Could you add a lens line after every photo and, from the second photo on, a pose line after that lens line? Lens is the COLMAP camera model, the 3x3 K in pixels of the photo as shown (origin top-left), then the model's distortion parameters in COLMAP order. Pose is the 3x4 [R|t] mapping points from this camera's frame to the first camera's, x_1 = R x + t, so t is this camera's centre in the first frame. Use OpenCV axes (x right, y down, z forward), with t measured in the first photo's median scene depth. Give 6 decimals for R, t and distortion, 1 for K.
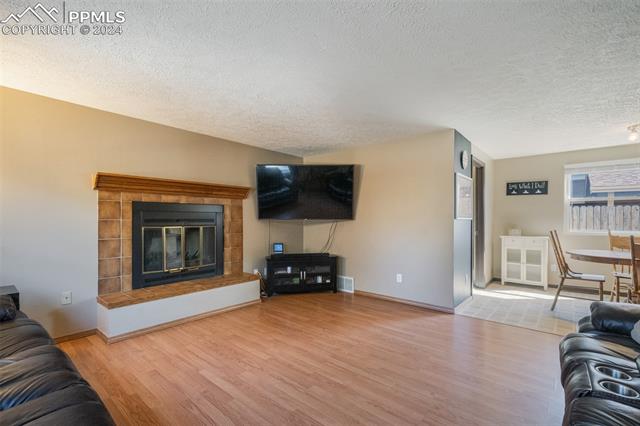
lens RADIAL K [[285.5, 0, 316.3], [0, 285.5, 215.0], [0, 0, 1]] dist [0.013513, -0.000134]
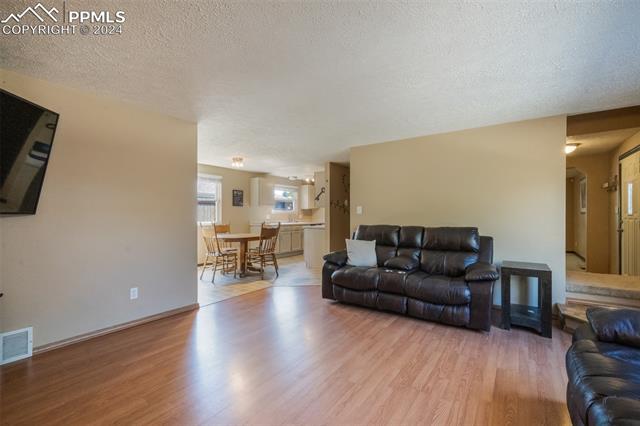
lens RADIAL K [[285.5, 0, 316.3], [0, 285.5, 215.0], [0, 0, 1]] dist [0.013513, -0.000134]
pose [[-0.092571, -0.002224, 0.995704, -0.477321], [-0.014398, 0.999896, 0.000895, 0.011539], [-0.995602, -0.014253, -0.092593, 0.587924]]
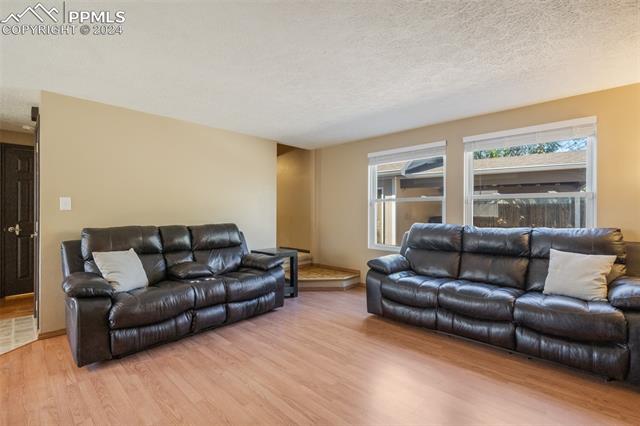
lens RADIAL K [[295.4, 0, 320.1], [0, 295.4, 212.0], [0, 0, 1]] dist [-0.003268, -0.000533]
pose [[-0.998544, -0.004843, 0.053732, -0.008930], [-0.005399, 0.999933, -0.010193, 0.013665], [-0.053679, -0.010469, -0.998503, 0.965123]]
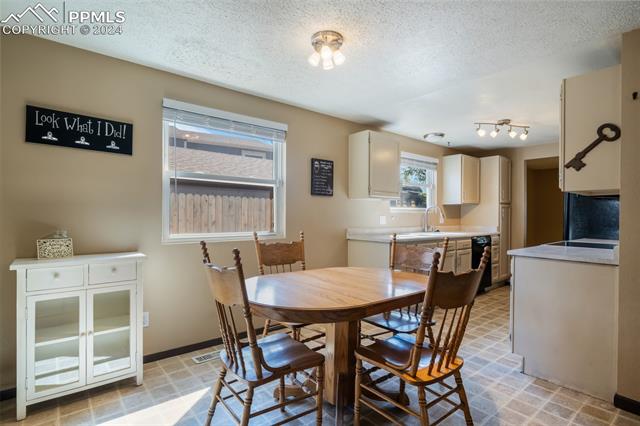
lens RADIAL K [[327.8, 0, 322.2], [0, 327.8, 221.5], [0, 0, 1]] dist [0.001709, 0.000018]
pose [[0.149596, -0.016938, 0.988602, 0.425376], [-0.018113, 0.999639, 0.019868, 0.016249], [-0.988581, -0.020879, 0.149235, 0.768720]]
